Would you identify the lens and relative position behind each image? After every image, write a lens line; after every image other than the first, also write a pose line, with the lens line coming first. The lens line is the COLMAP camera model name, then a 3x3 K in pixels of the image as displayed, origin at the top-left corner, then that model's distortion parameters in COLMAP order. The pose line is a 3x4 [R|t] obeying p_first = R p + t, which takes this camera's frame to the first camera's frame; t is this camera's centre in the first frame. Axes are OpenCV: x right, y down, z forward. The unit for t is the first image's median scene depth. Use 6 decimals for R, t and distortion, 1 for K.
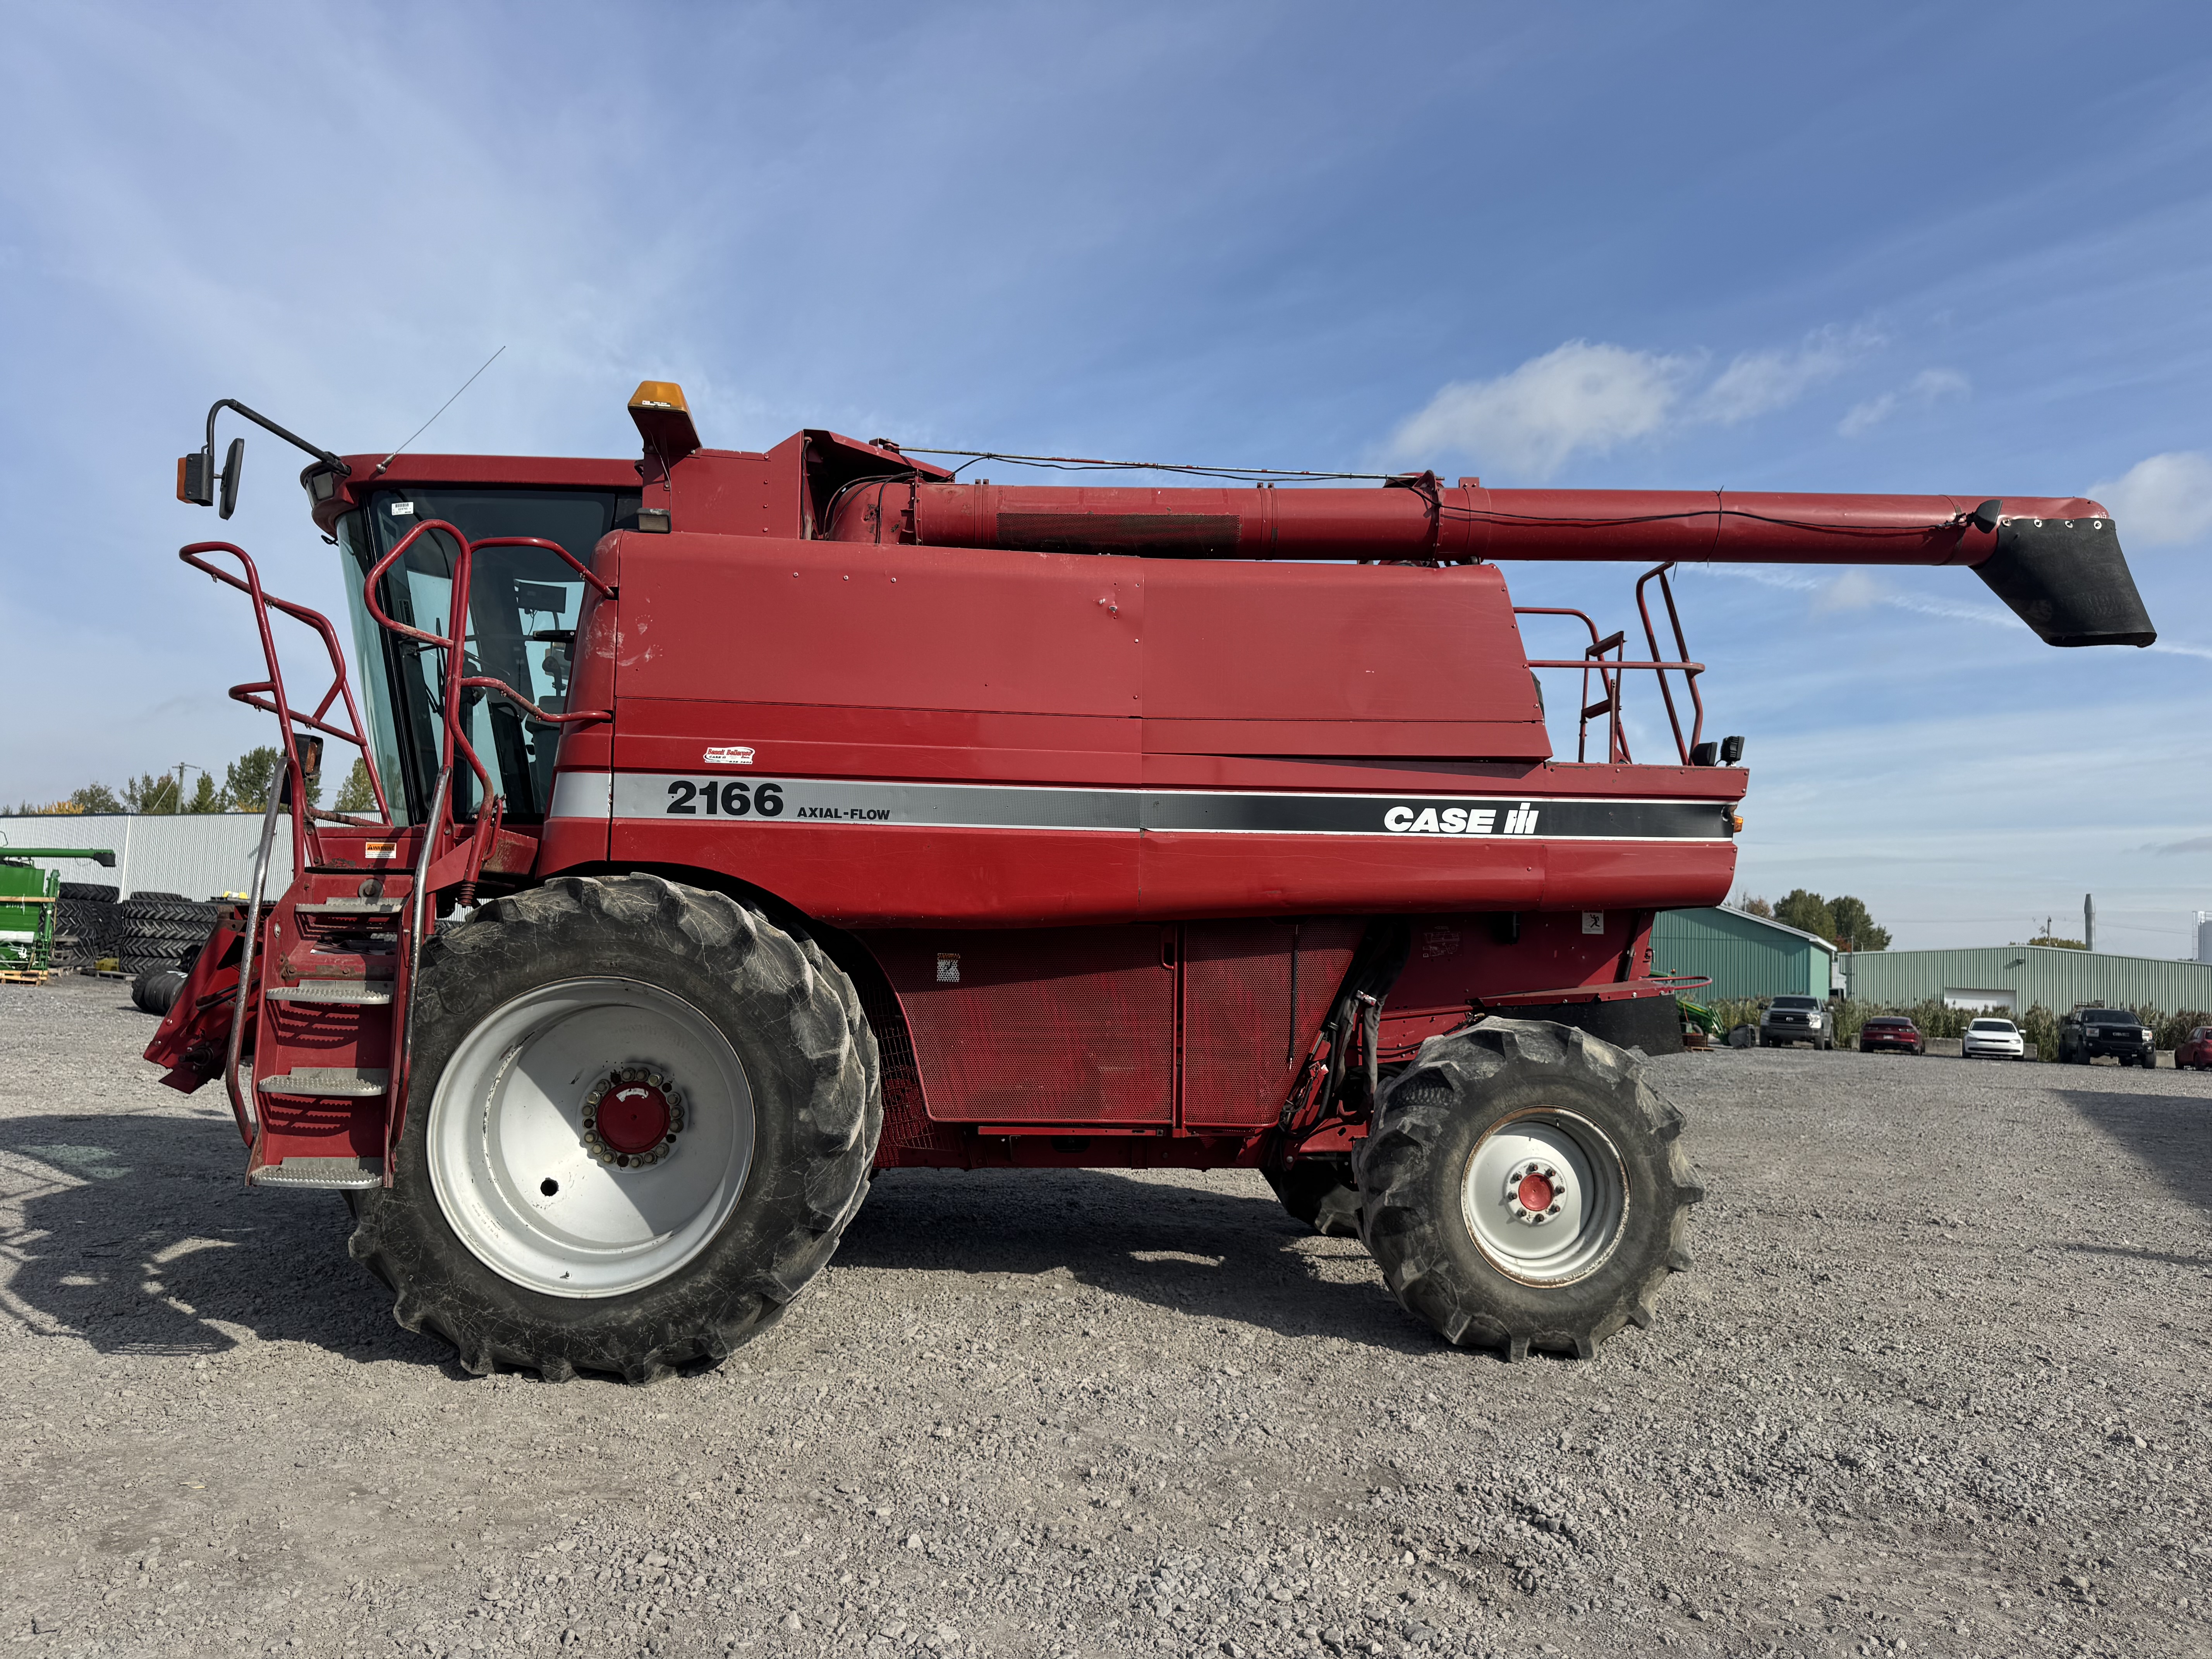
lens RADIAL K [[1564.3, 0, 1115.7], [0, 1564.3, 821.3], [0, 0, 1]] dist [0.053511, -0.003386]
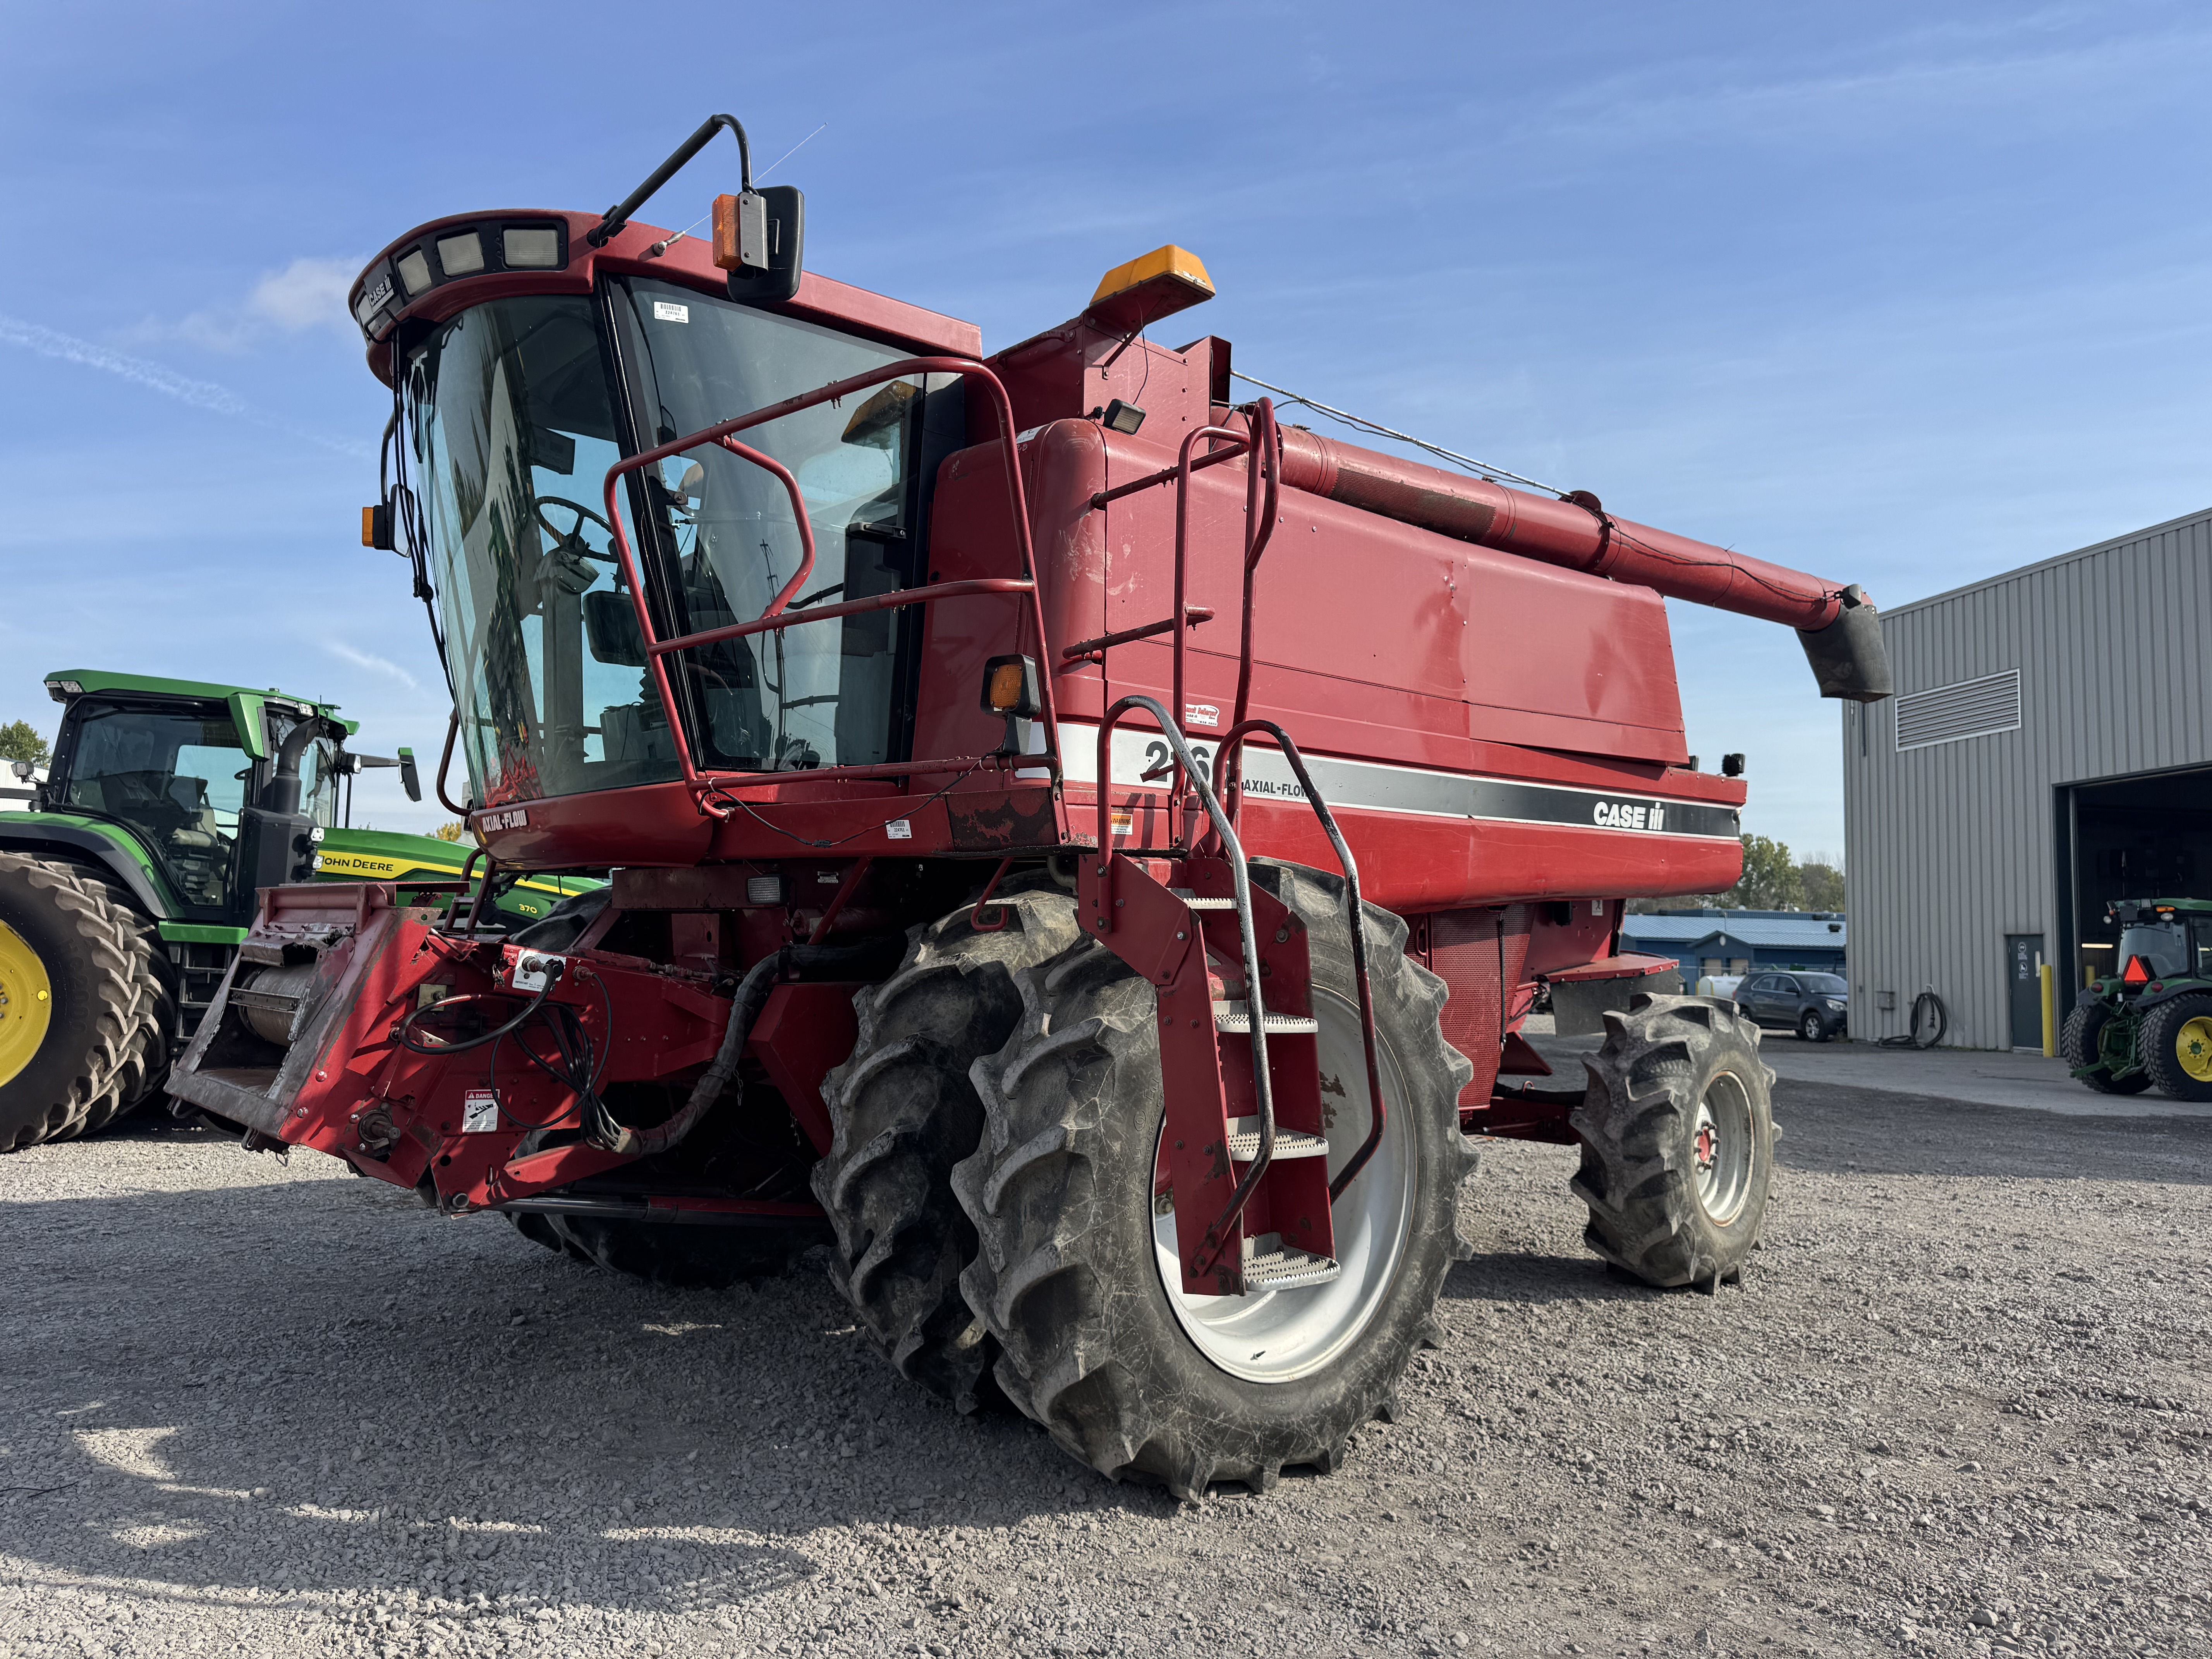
lens RADIAL K [[1564.3, 0, 1106.7], [0, 1564.3, 816.6], [0, 0, 1]] dist [0.053511, -0.003386]
pose [[0.790516, 0.032033, 0.611603, -0.796256], [-0.047743, 0.998815, 0.009396, 0.007102], [-0.610578, -0.036628, 0.791109, 0.369558]]
